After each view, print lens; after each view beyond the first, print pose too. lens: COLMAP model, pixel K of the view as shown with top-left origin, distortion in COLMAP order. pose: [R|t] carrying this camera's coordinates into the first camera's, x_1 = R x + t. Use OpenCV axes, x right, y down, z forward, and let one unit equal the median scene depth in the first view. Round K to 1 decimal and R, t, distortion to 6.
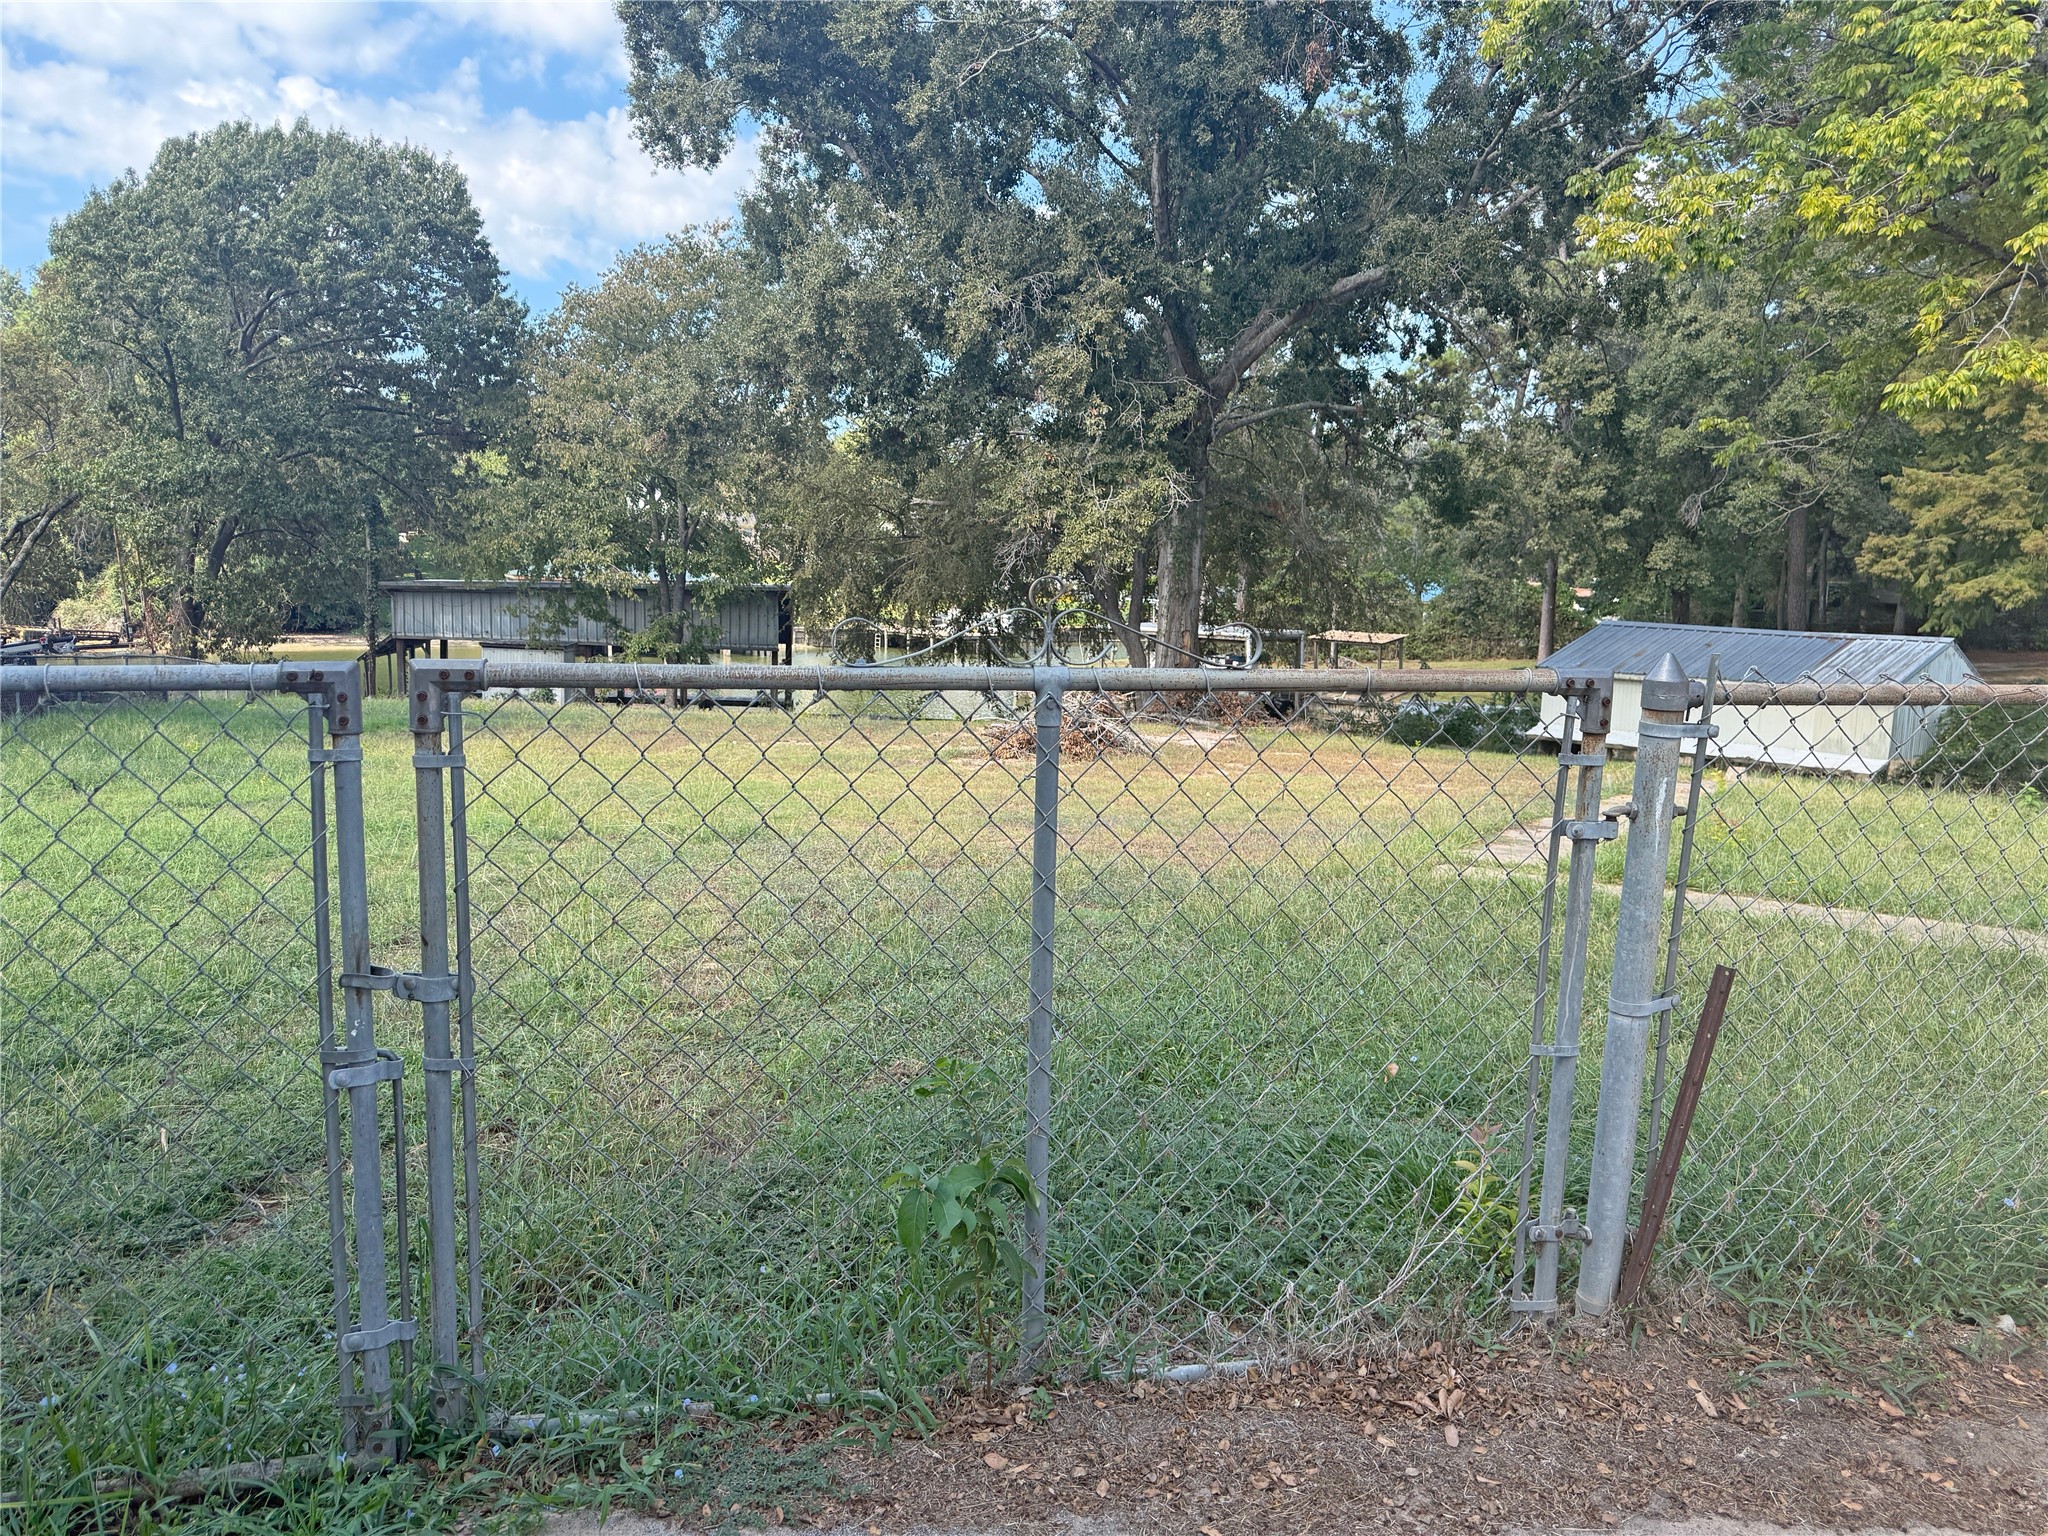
lens RADIAL K [[1429.5, 0, 1027.5], [0, 1429.5, 768.9], [0, 0, 1]] dist [0.064985, -0.089420]
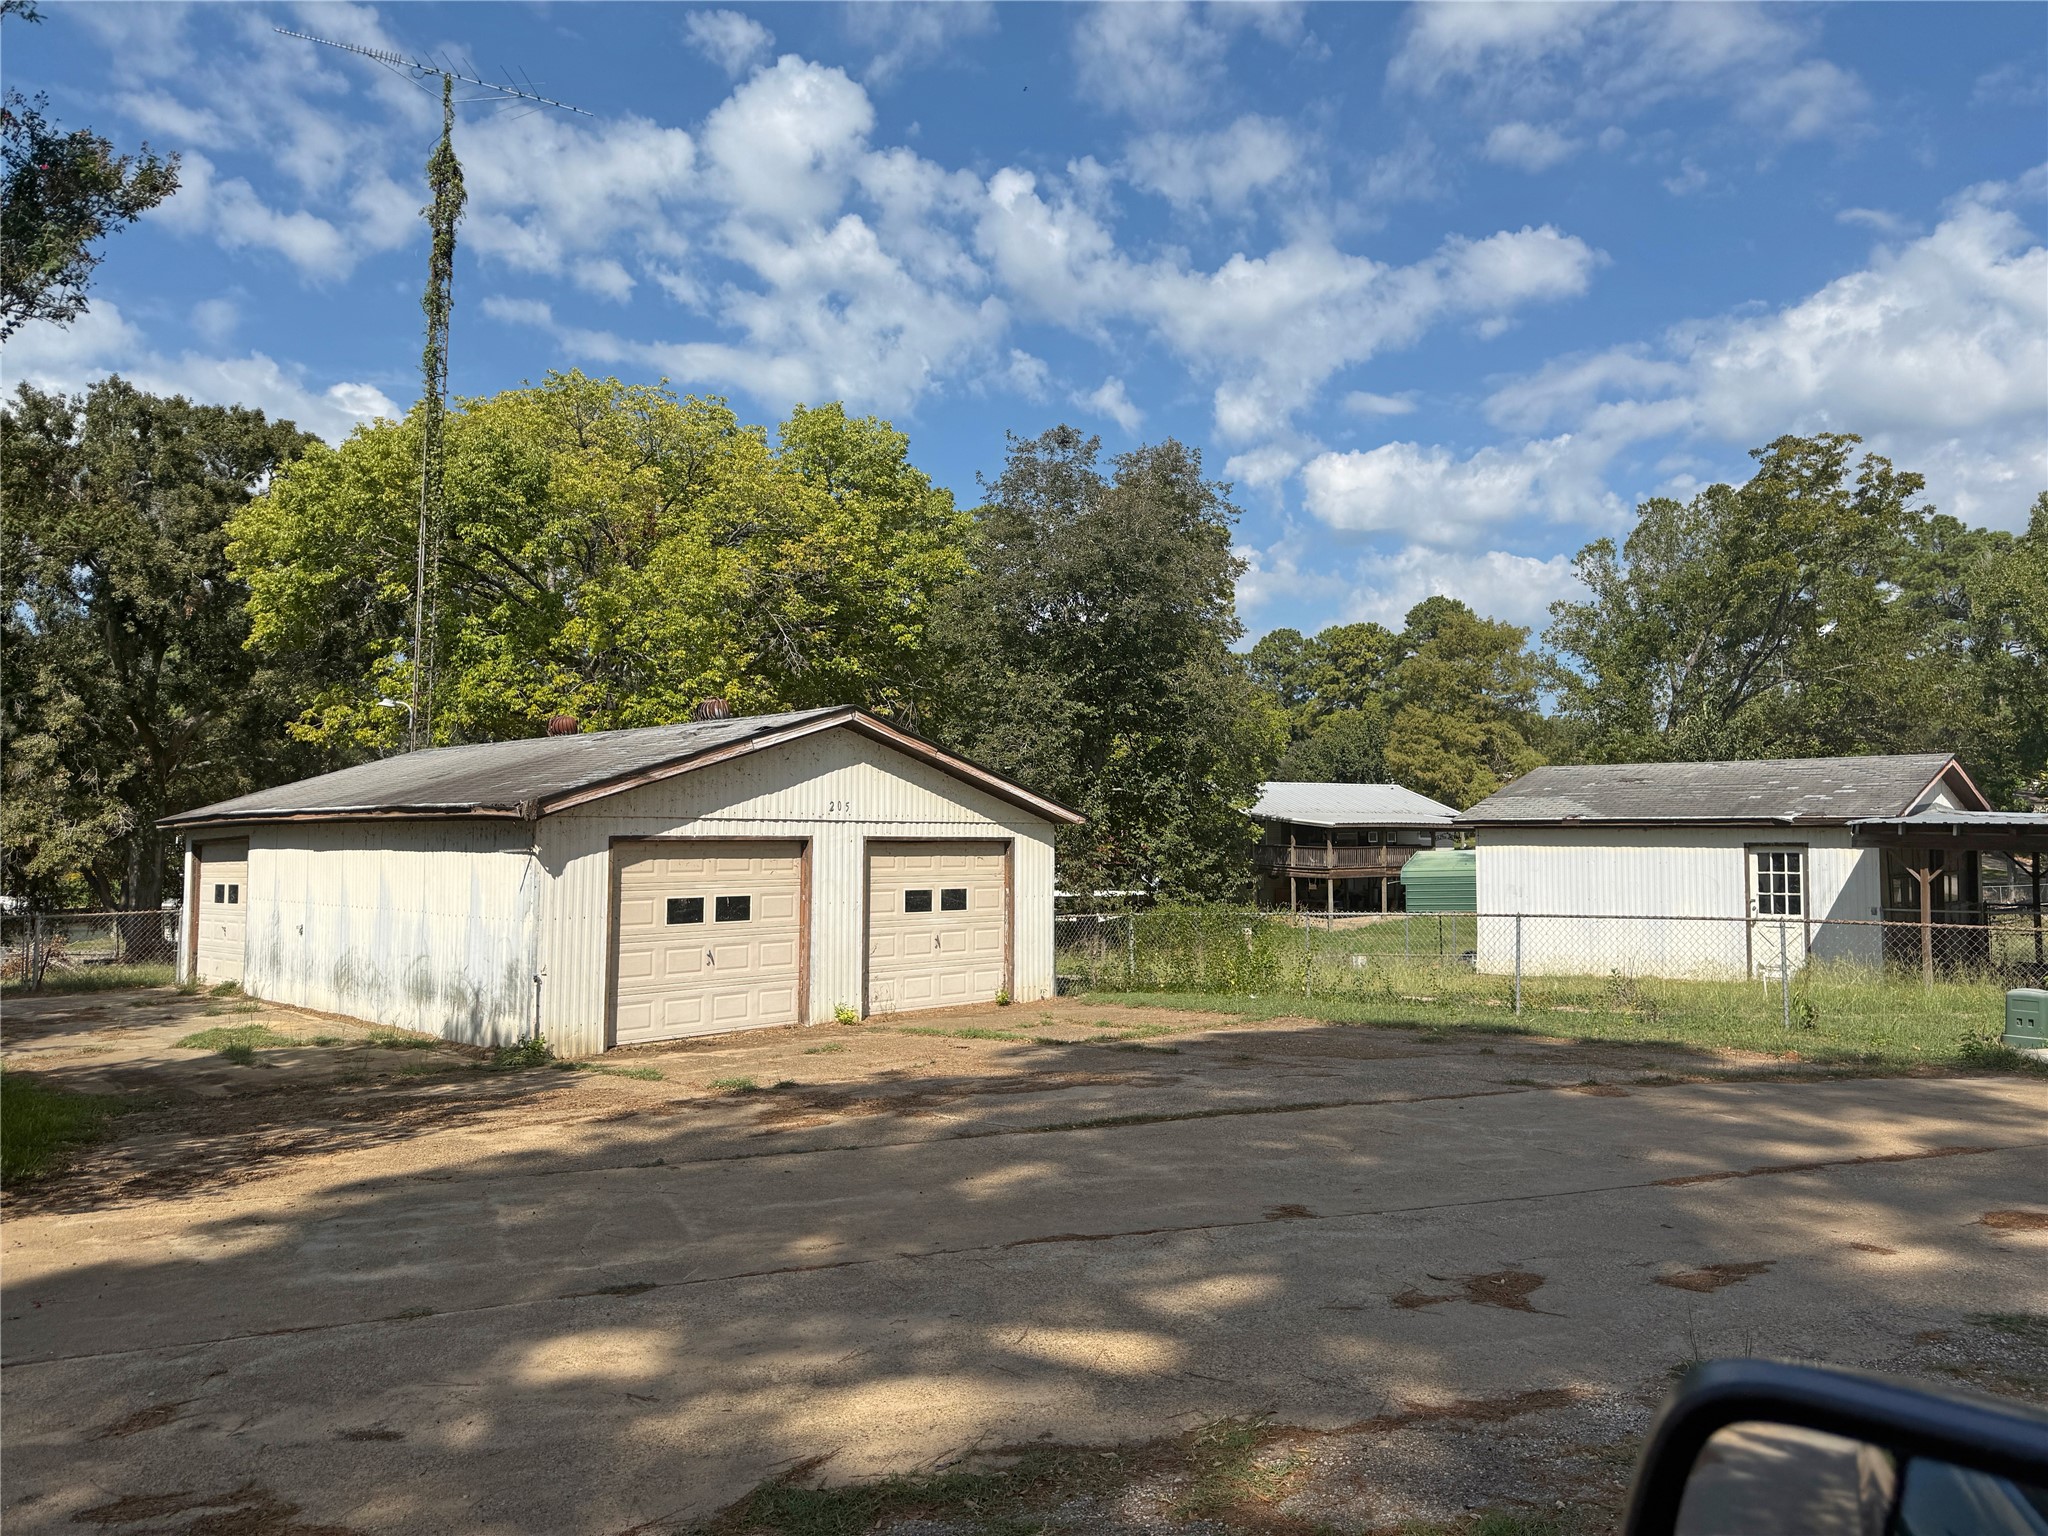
lens RADIAL K [[1429.5, 0, 1027.5], [0, 1429.5, 768.9], [0, 0, 1]] dist [0.064985, -0.089420]
pose [[0.832997, -0.001039, 0.553277, 0.034329], [0.100549, 0.983630, -0.149537, 0.062922], [-0.544064, 0.180196, 0.819465, -0.605182]]
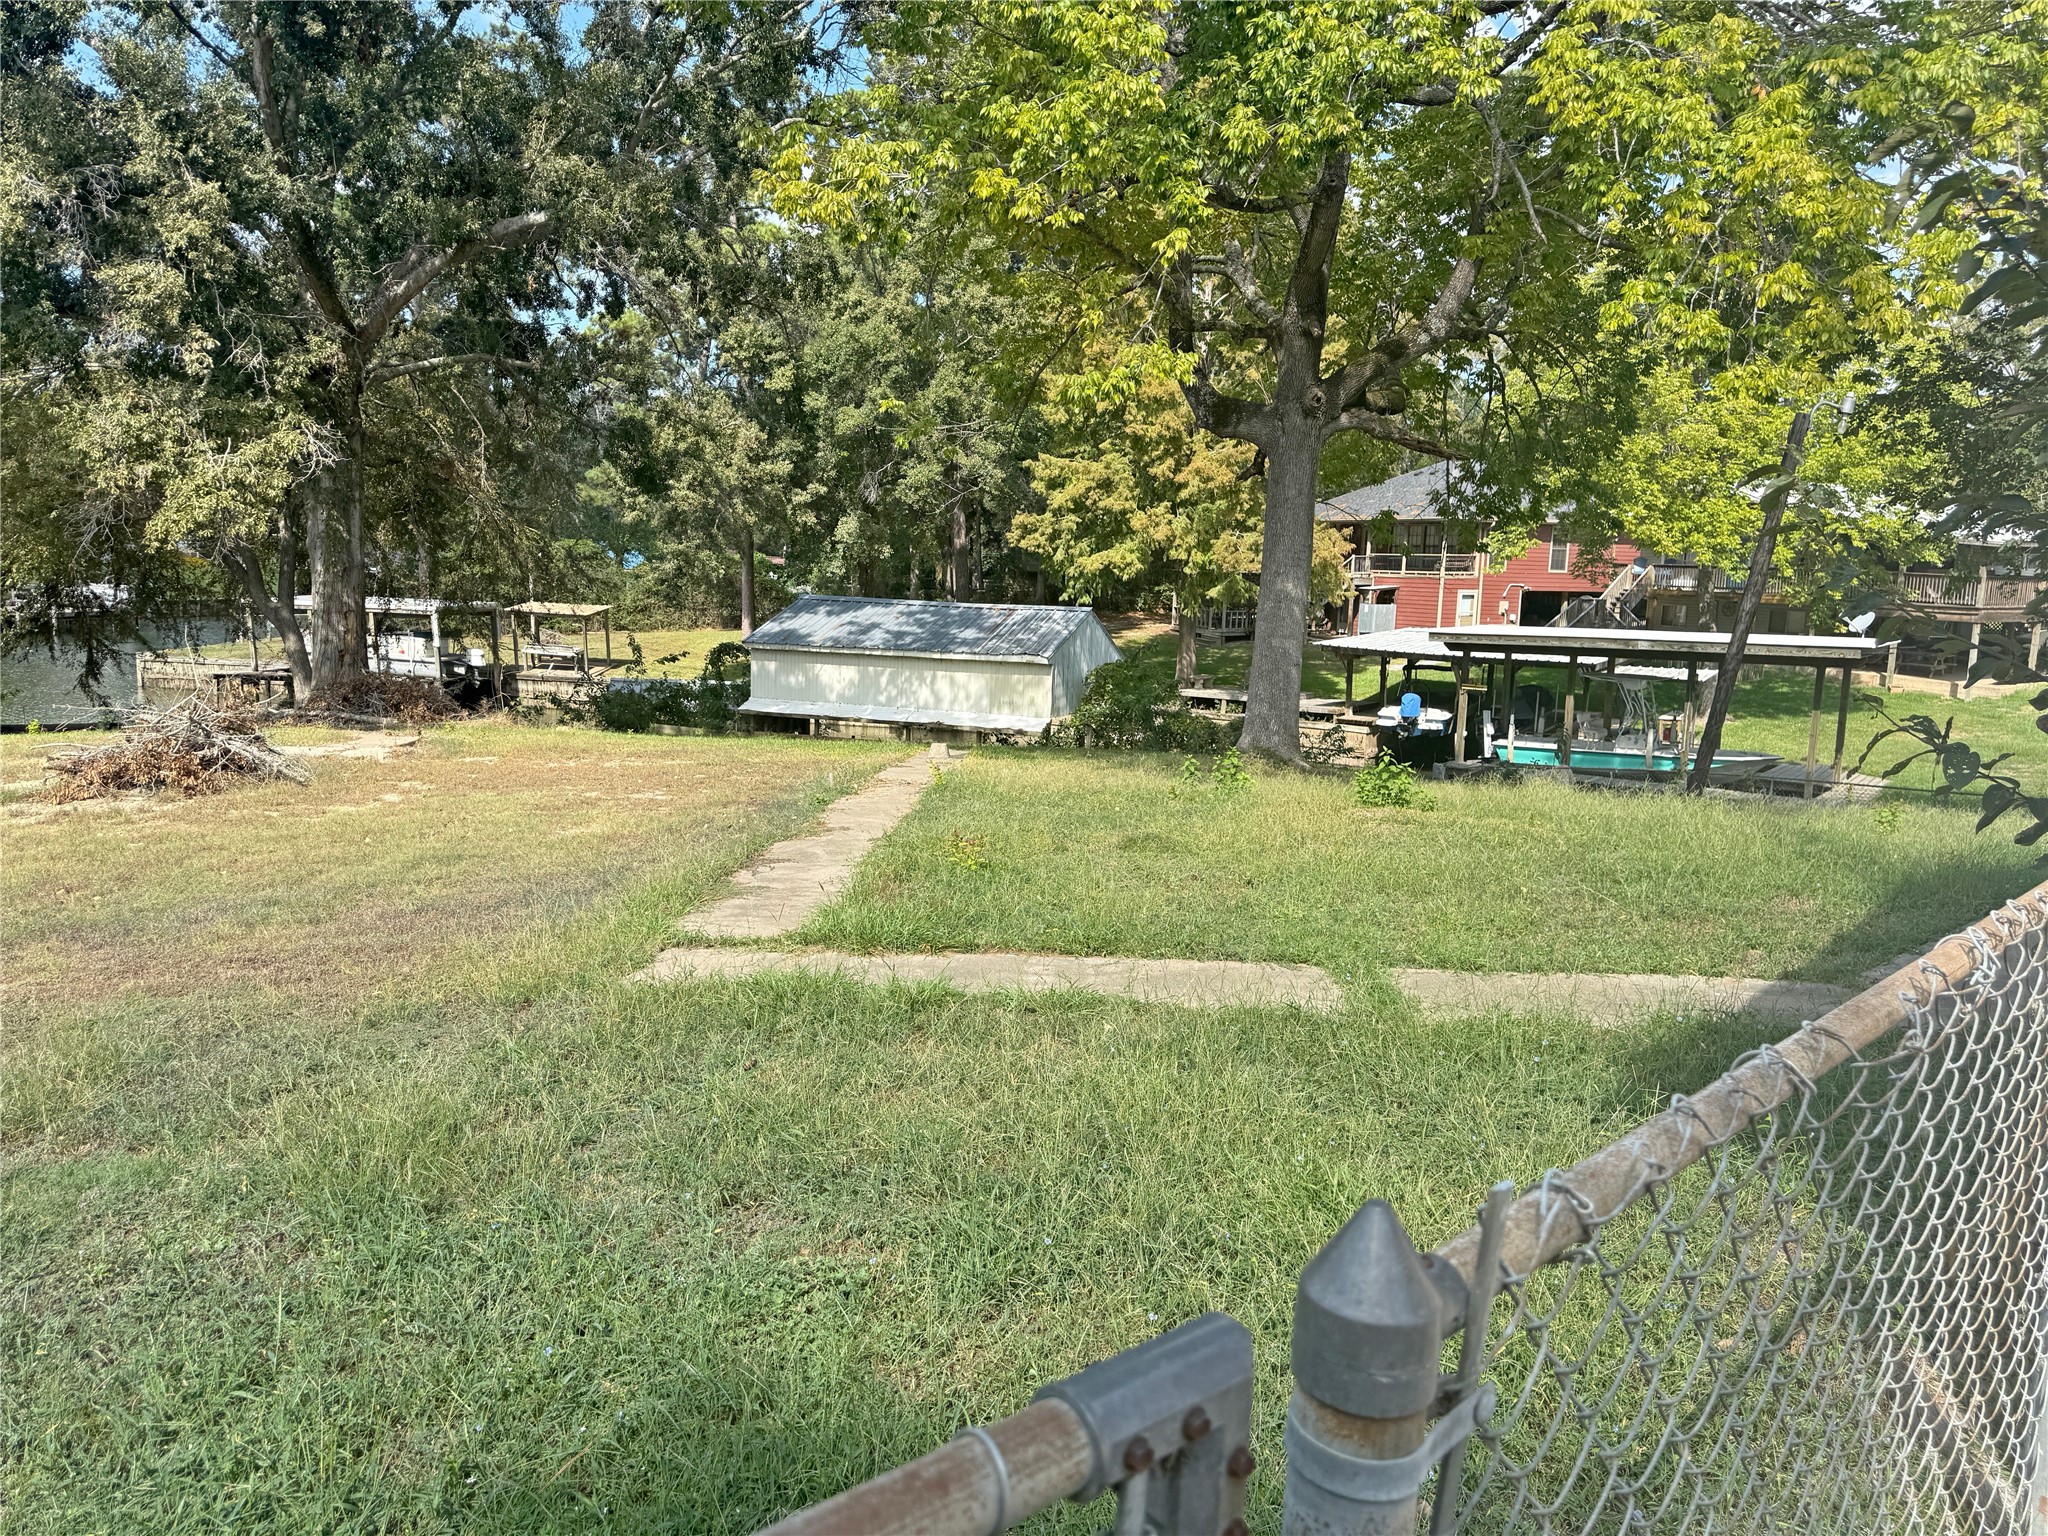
lens RADIAL K [[1429.5, 0, 1027.5], [0, 1429.5, 768.9], [0, 0, 1]] dist [0.064985, -0.089420]
pose [[0.859053, -0.076607, 0.506121, 0.012323], [0.064781, 0.997058, 0.040963, -0.009689], [-0.507771, -0.002402, 0.861489, 0.040316]]
